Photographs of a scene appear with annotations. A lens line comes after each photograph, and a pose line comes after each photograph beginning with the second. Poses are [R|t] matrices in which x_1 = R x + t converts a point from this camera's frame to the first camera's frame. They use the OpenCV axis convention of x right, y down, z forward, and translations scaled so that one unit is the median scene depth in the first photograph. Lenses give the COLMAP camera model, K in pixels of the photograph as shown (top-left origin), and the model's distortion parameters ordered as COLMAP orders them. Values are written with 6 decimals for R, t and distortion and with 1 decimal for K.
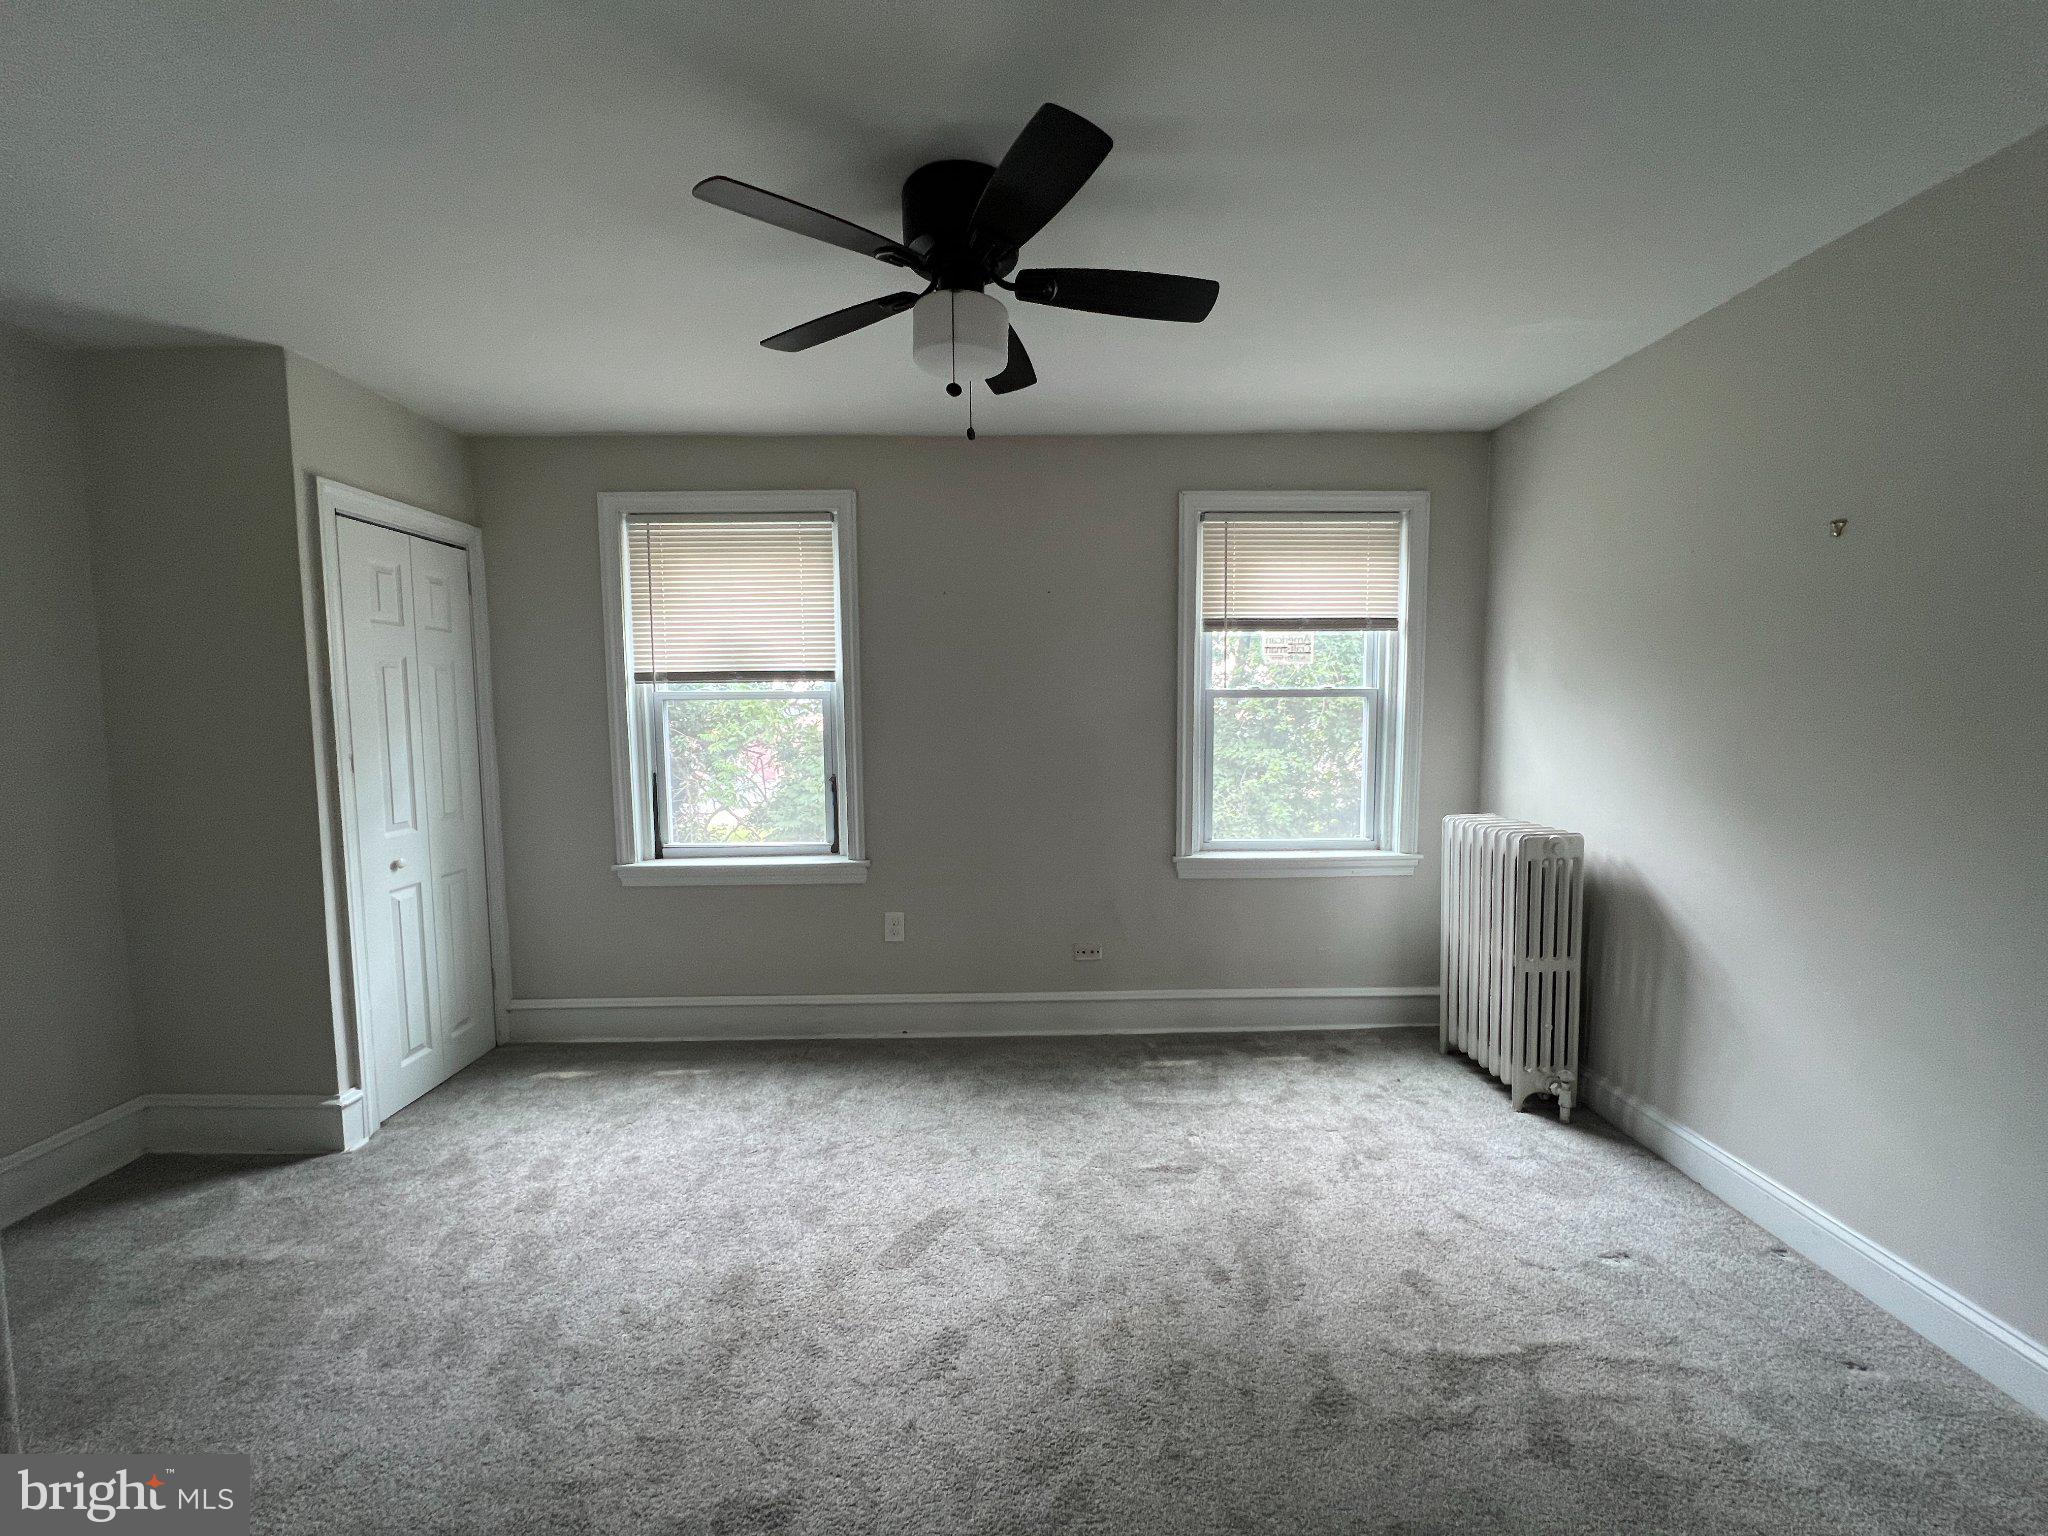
lens RADIAL K [[819.8, 0, 1021.2], [0, 819.8, 767.7], [0, 0, 1]] dist [-0.000343, 0.000125]
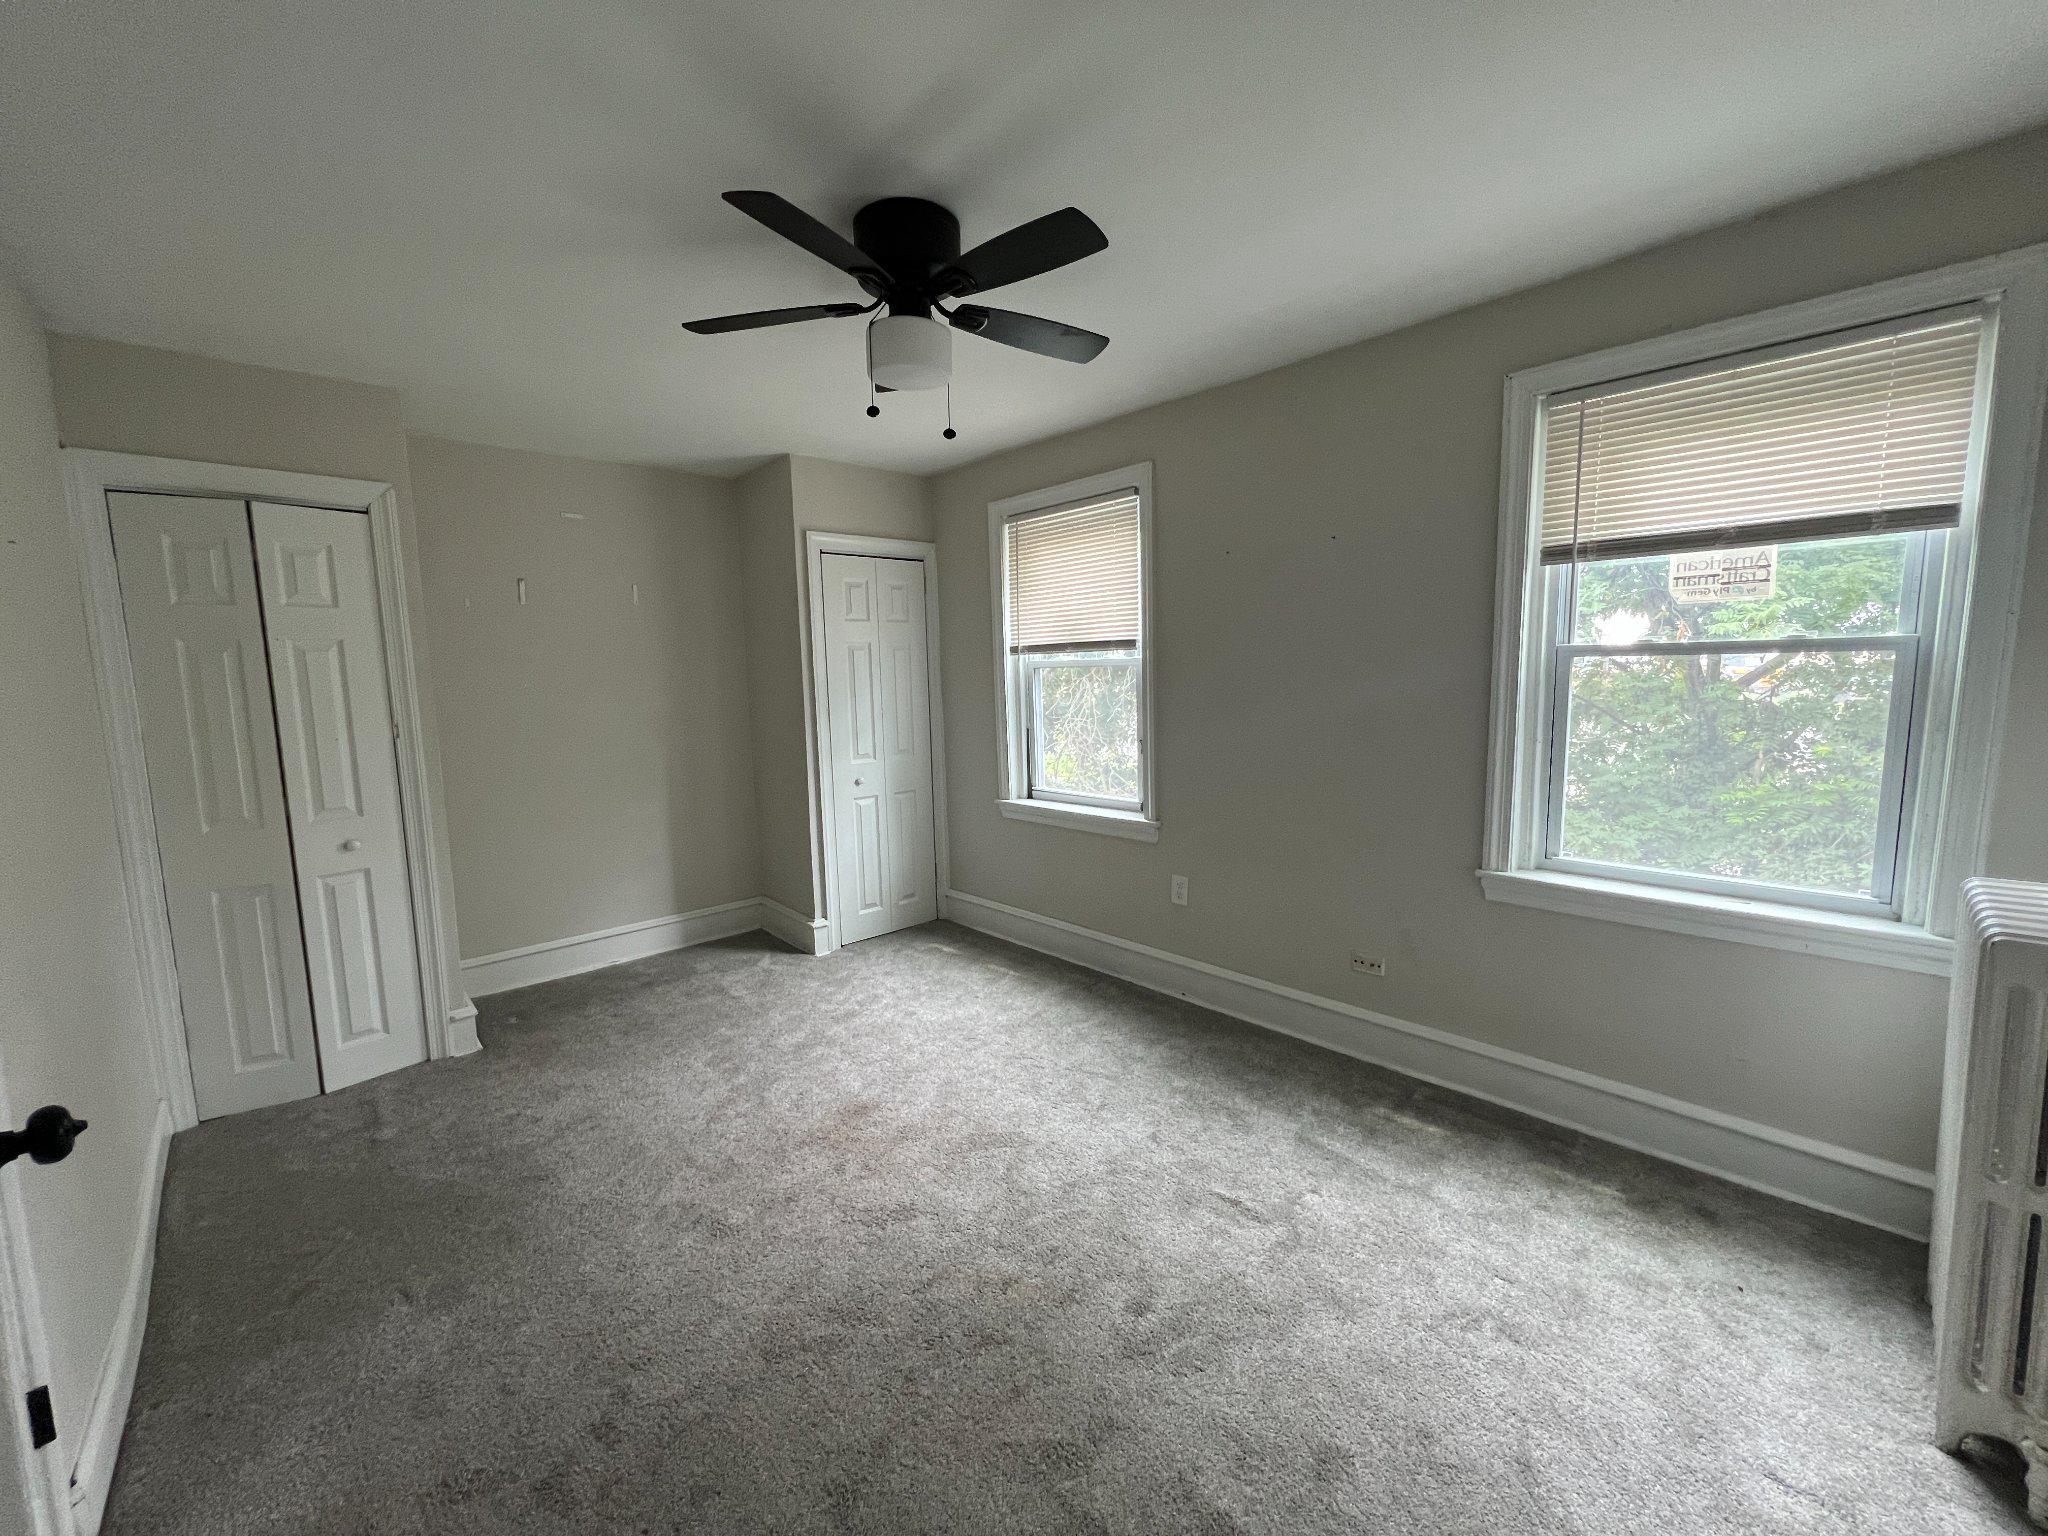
lens RADIAL K [[819.8, 0, 1021.2], [0, 819.8, 767.7], [0, 0, 1]] dist [-0.000343, 0.000125]
pose [[0.667171, 0.081178, -0.740468, 0.499795], [-0.038587, 0.996476, 0.074477, -0.028083], [0.743905, -0.021116, 0.667952, 0.193976]]
